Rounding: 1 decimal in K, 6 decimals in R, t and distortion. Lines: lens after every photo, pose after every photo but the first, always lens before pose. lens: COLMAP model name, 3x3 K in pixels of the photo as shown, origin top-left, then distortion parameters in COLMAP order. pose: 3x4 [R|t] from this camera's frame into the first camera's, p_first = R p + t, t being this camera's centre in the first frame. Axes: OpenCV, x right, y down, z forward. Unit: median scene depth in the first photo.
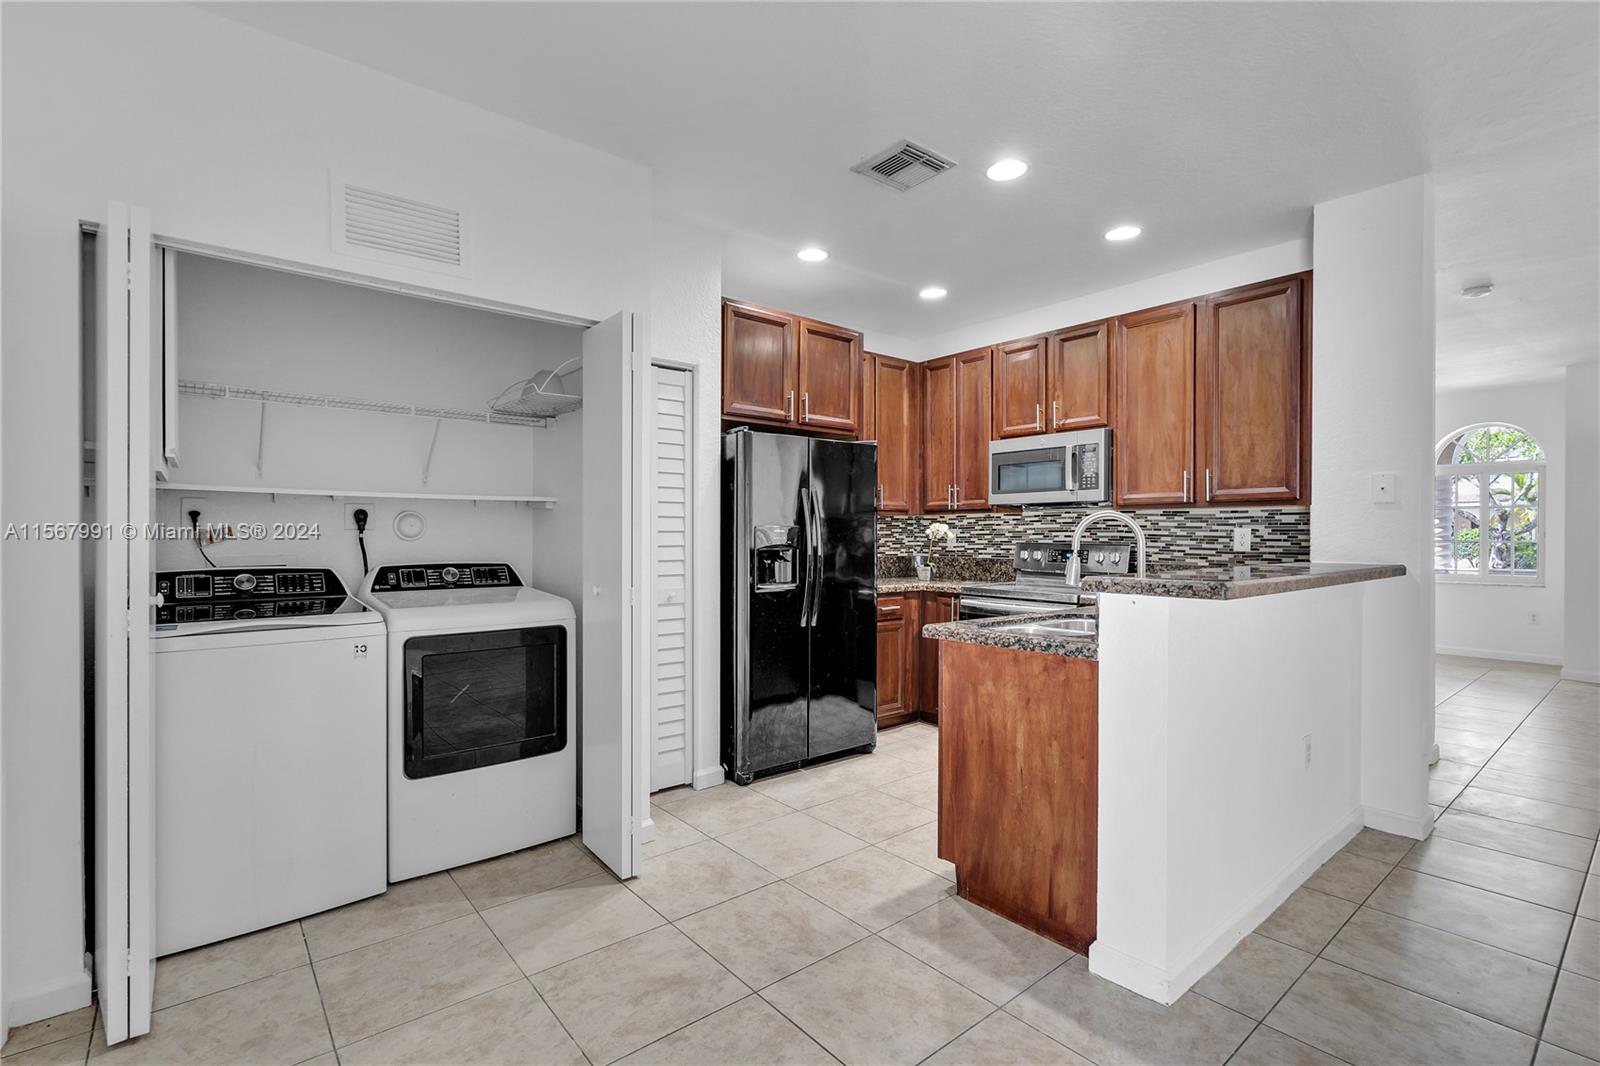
lens RADIAL K [[685.5, 0, 801.1], [0, 685.5, 539.4], [0, 0, 1]] dist [-0.002420, -0.000084]
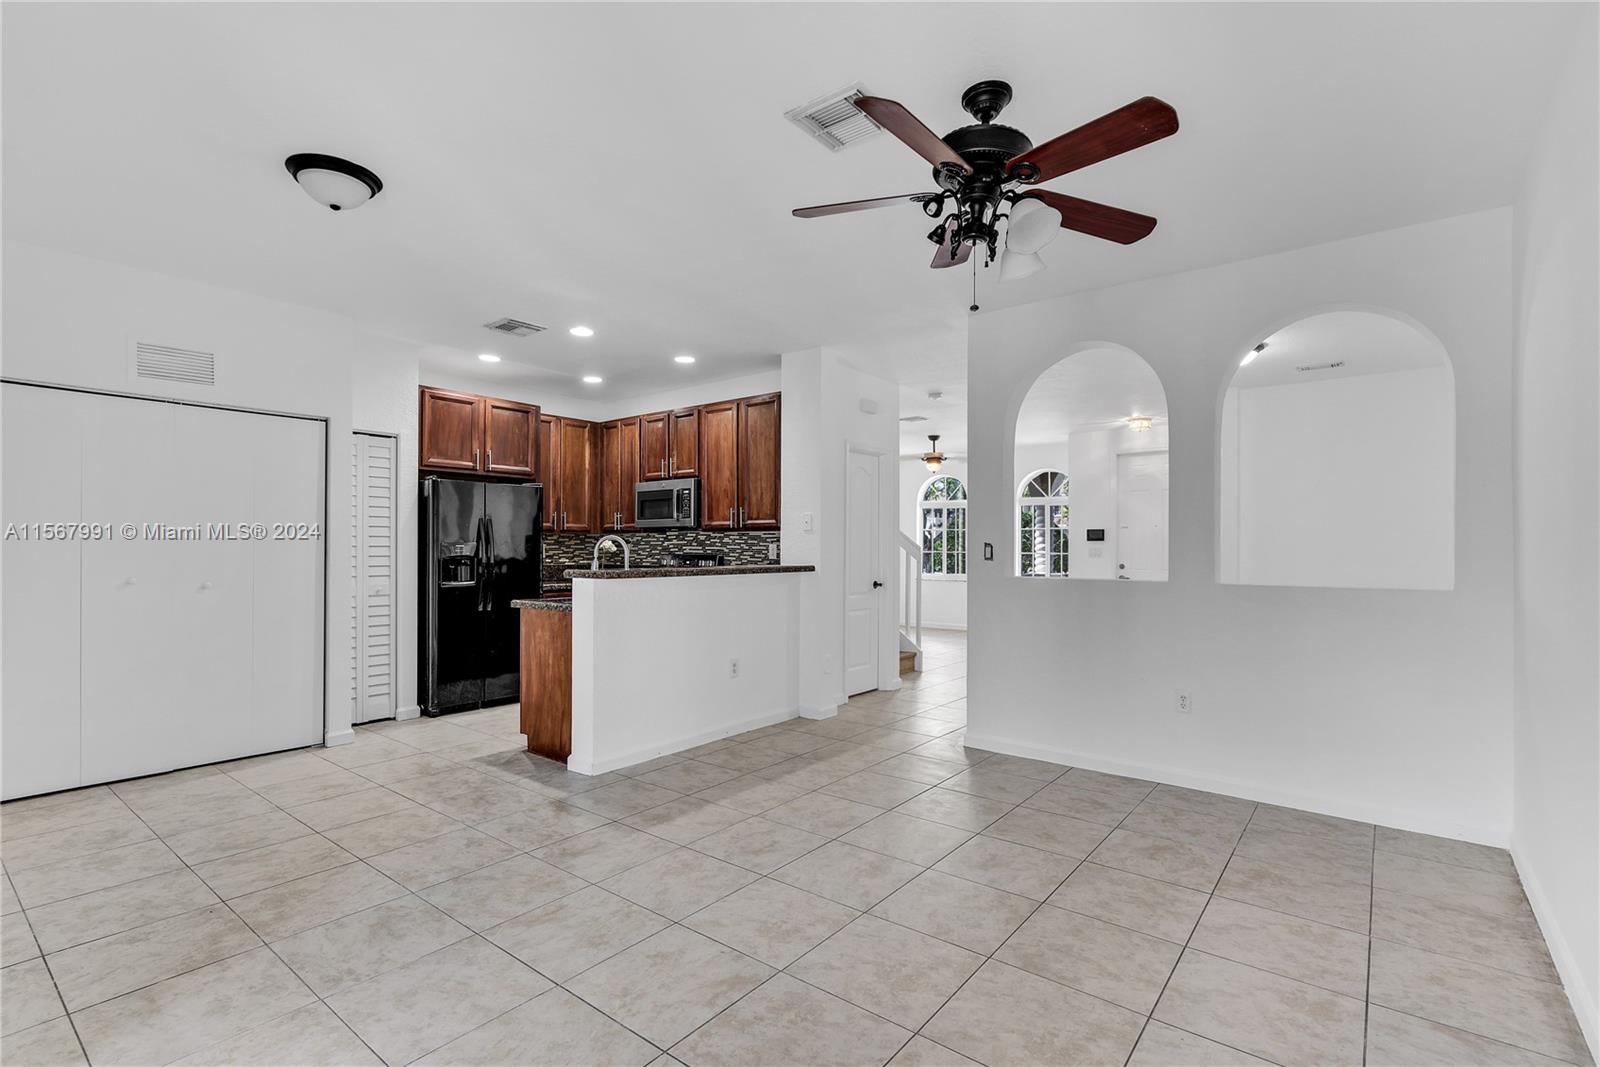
lens RADIAL K [[759.0, 0, 803.0], [0, 759.0, 549.8], [0, 0, 1]] dist [0.001504, 0.000589]
pose [[0.985603, -0.000370, 0.169074, 0.412196], [0.001166, 0.999989, -0.004612, 0.004574], [-0.169070, 0.004743, 0.985593, -0.728792]]
